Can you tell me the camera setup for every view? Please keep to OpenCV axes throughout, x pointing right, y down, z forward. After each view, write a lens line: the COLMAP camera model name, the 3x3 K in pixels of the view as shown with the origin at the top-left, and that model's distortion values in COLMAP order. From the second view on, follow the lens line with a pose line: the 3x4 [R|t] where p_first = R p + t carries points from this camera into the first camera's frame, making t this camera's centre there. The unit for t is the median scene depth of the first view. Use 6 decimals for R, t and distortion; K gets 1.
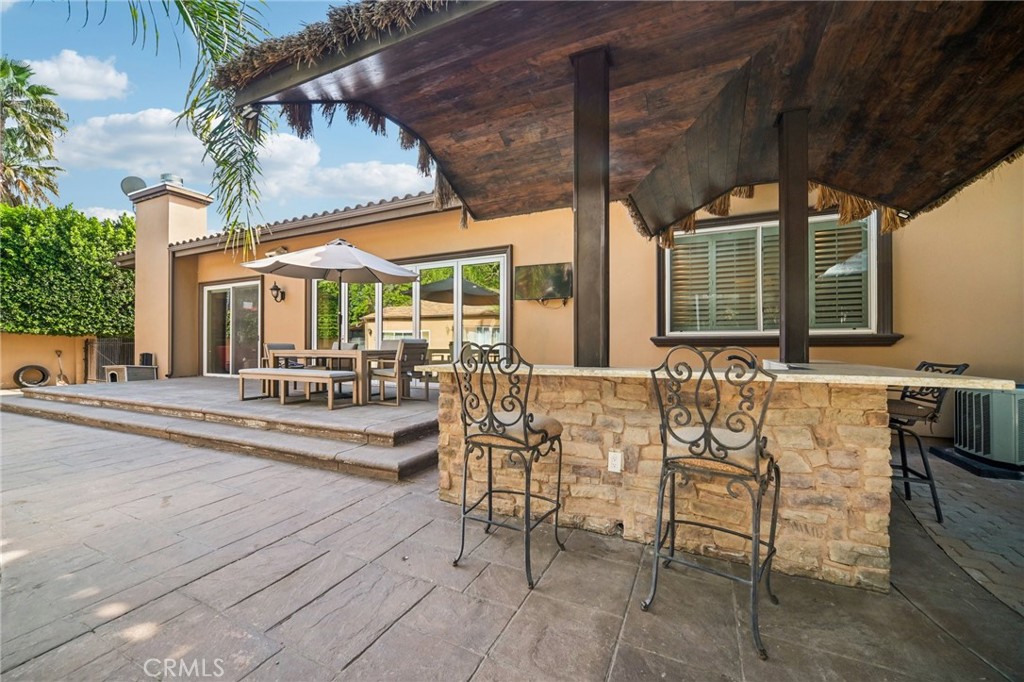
lens RADIAL K [[420.4, 0, 508.8], [0, 420.4, 340.1], [0, 0, 1]] dist [0.001938, 0.000862]
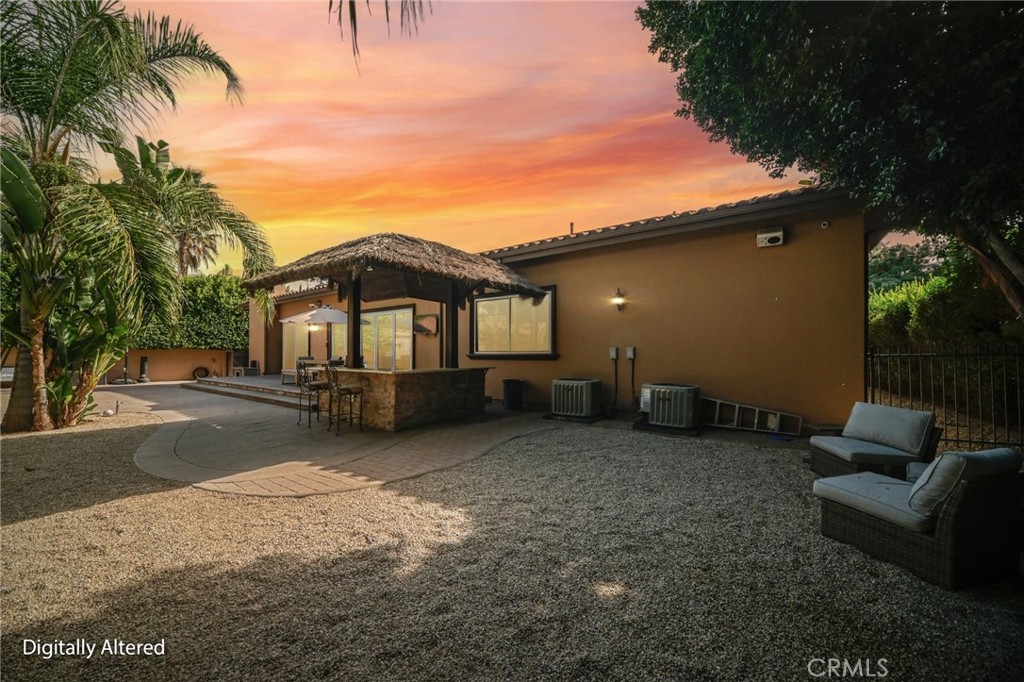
lens RADIAL K [[420.4, 0, 512.0], [0, 420.4, 345.2], [0, 0, 1]] dist [0.001938, 0.000862]
pose [[0.977205, -0.002391, -0.212283, 0.497299], [0.001634, 0.999992, -0.003740, -0.022056], [0.212290, 0.003308, 0.977201, -0.428692]]
